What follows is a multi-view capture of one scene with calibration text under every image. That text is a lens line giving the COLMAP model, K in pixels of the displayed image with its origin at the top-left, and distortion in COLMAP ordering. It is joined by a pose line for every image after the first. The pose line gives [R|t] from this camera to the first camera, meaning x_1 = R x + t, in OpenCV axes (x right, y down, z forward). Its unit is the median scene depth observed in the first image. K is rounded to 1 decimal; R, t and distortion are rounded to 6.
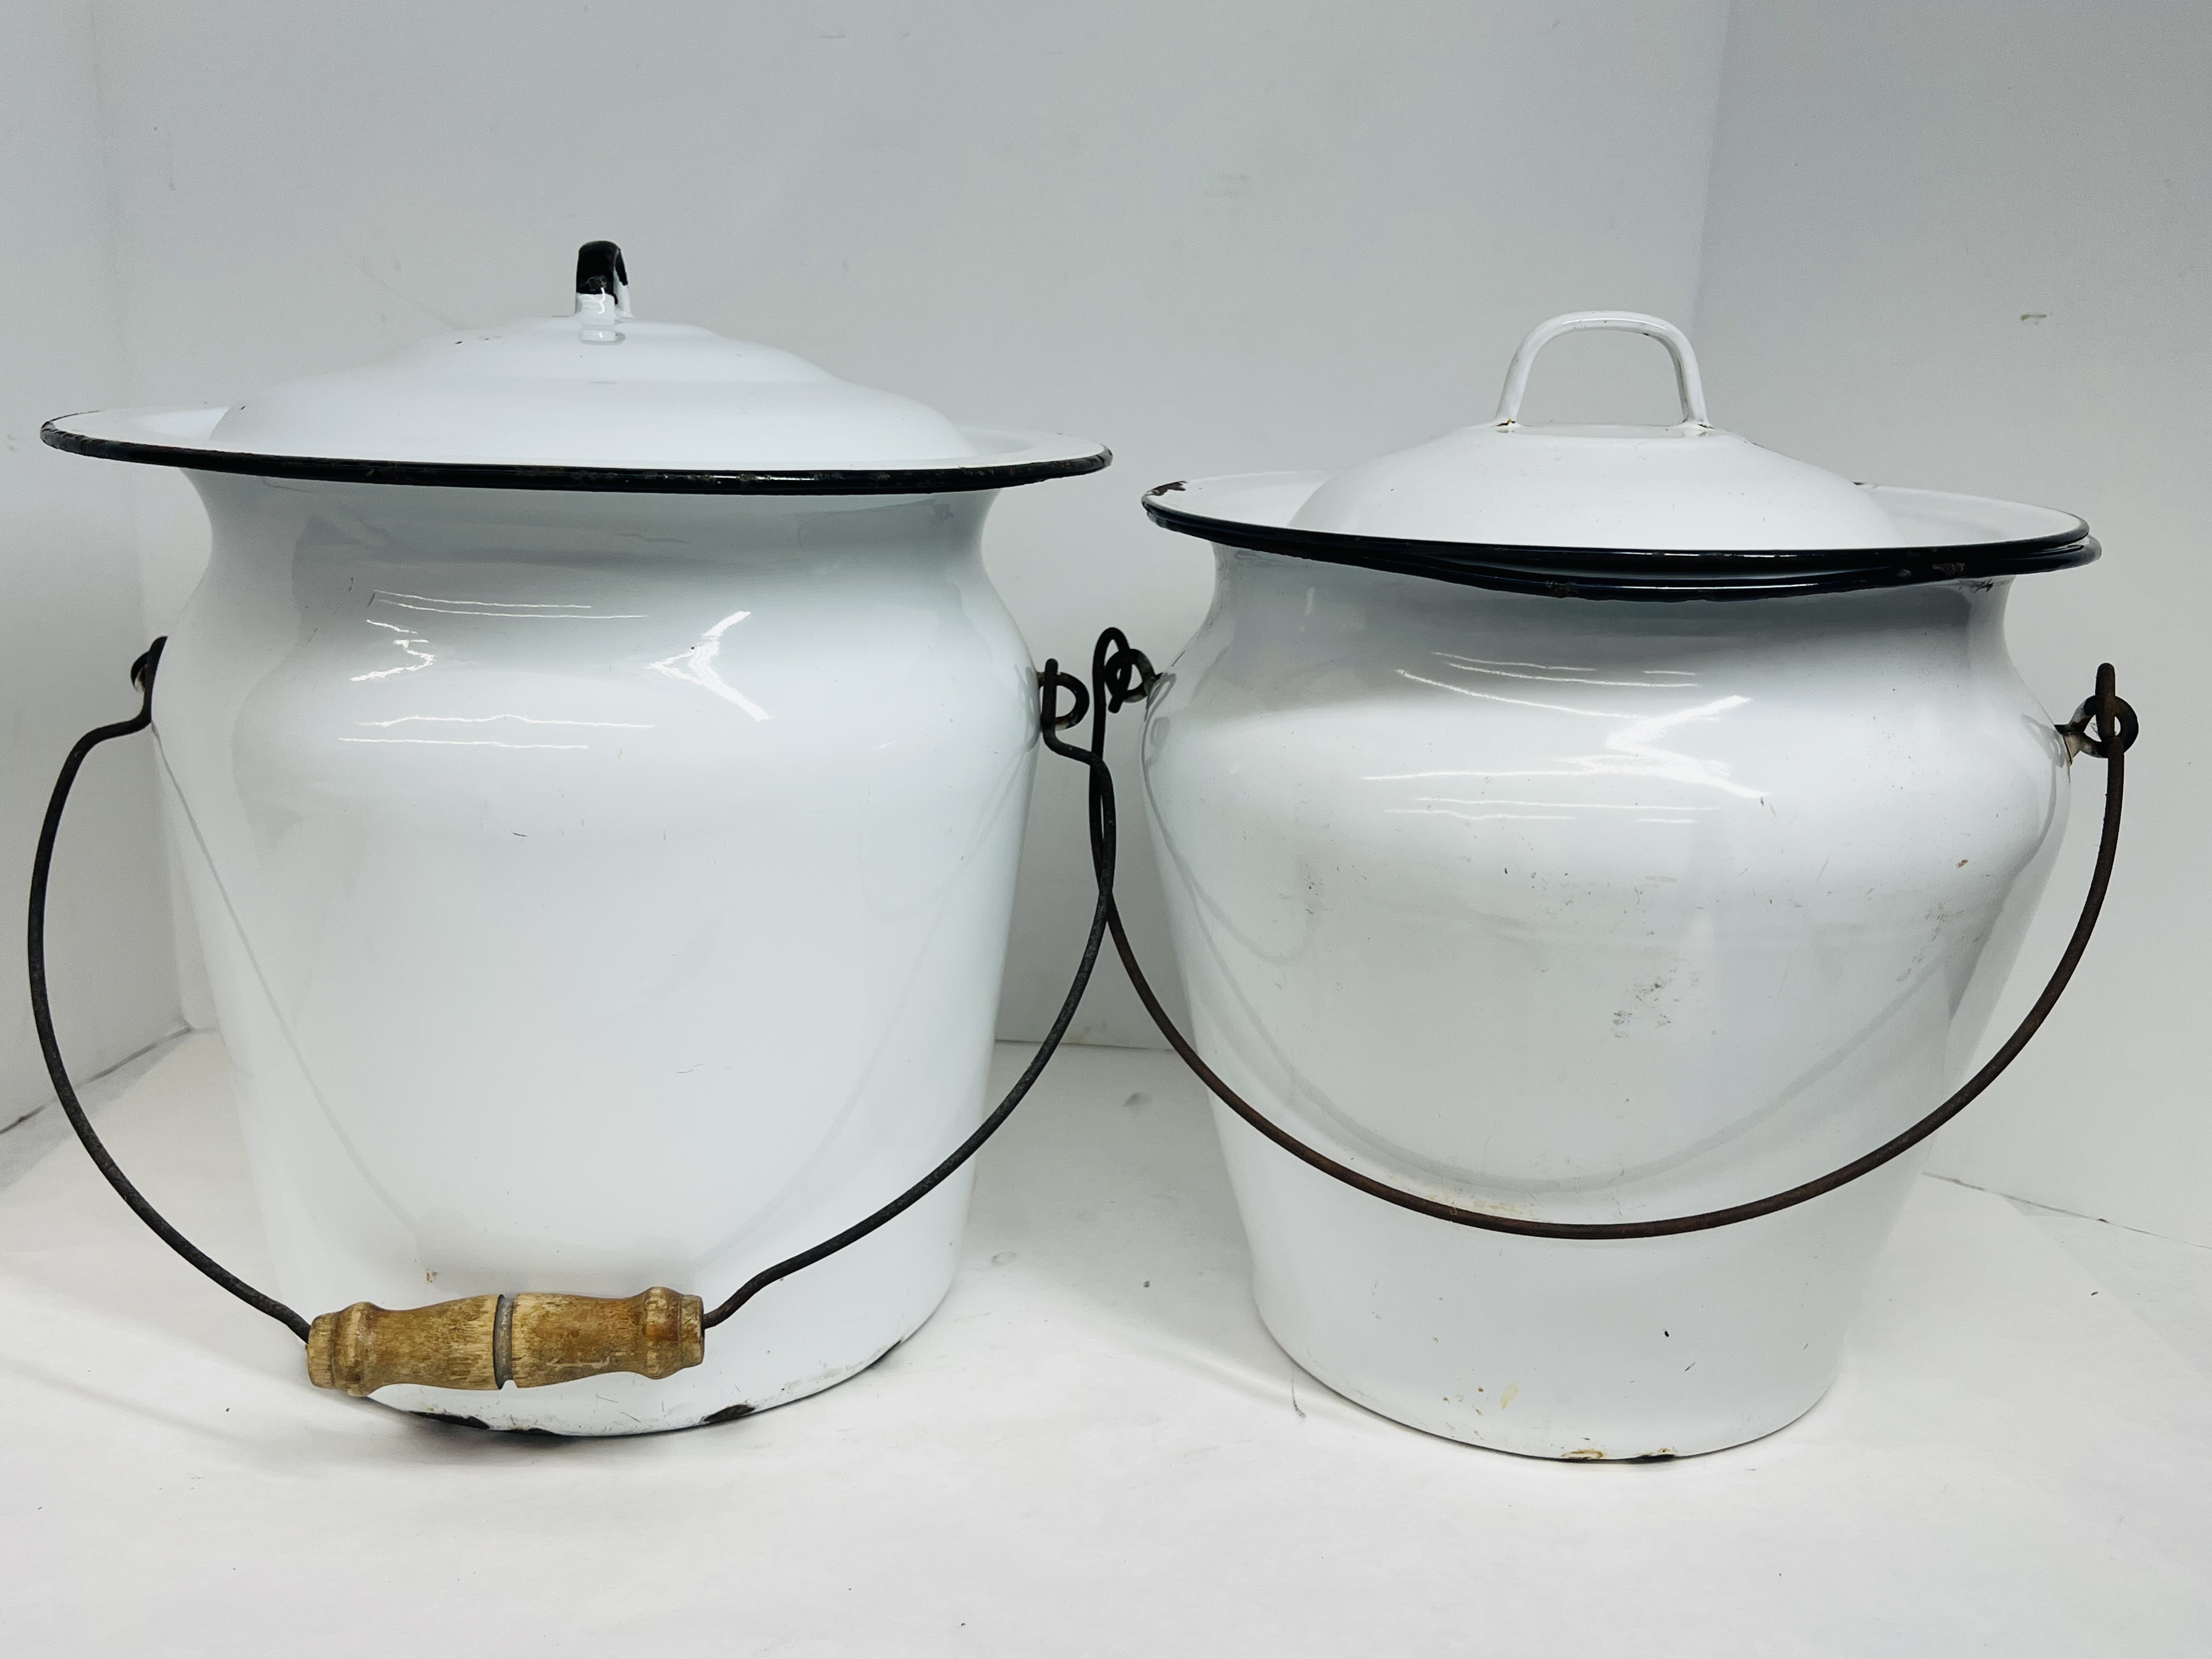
lens RADIAL K [[1981.8, 0, 1106.1], [0, 1981.8, 843.6], [0, 0, 1]] dist [0.073599, -0.120436]
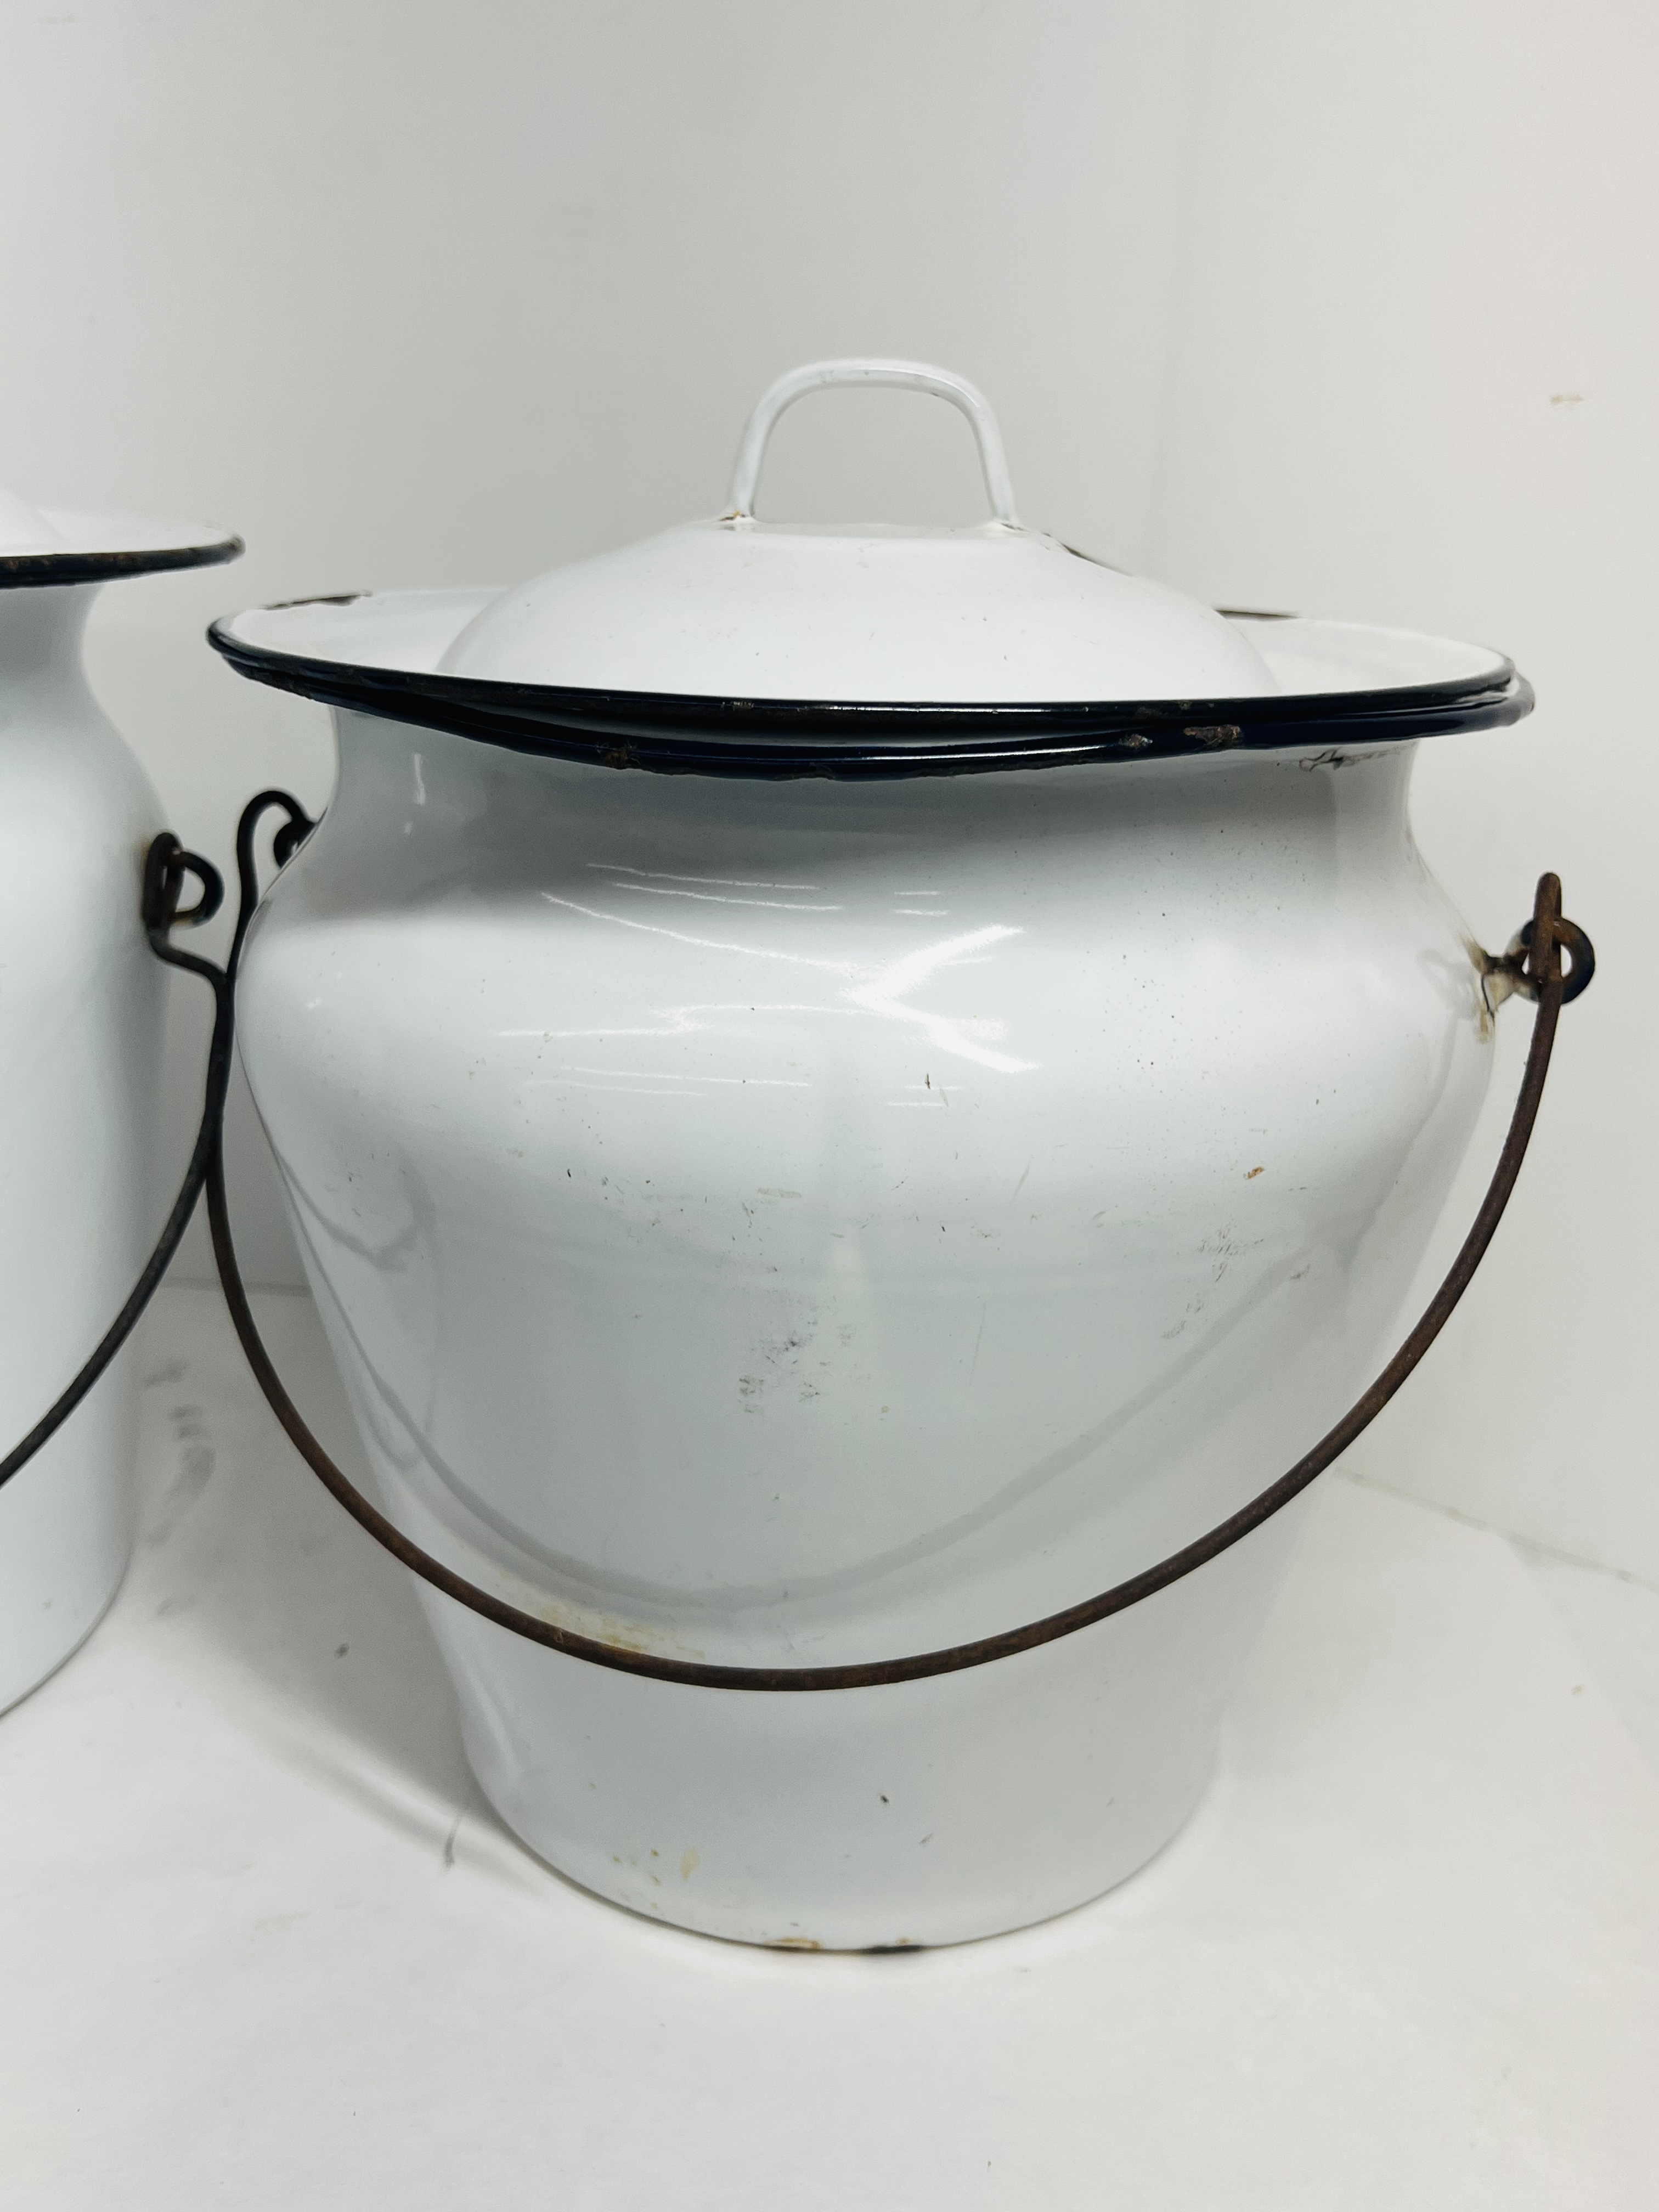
lens RADIAL K [[1981.8, 0, 829.5], [0, 1981.8, 1106.0], [0, 0, 1]] dist [0.073599, -0.120436]
pose [[0.999113, 0.022343, -0.035705, 0.273883], [-0.020355, 0.998273, 0.055108, -0.041895], [0.036875, -0.054332, 0.997842, 0.286920]]
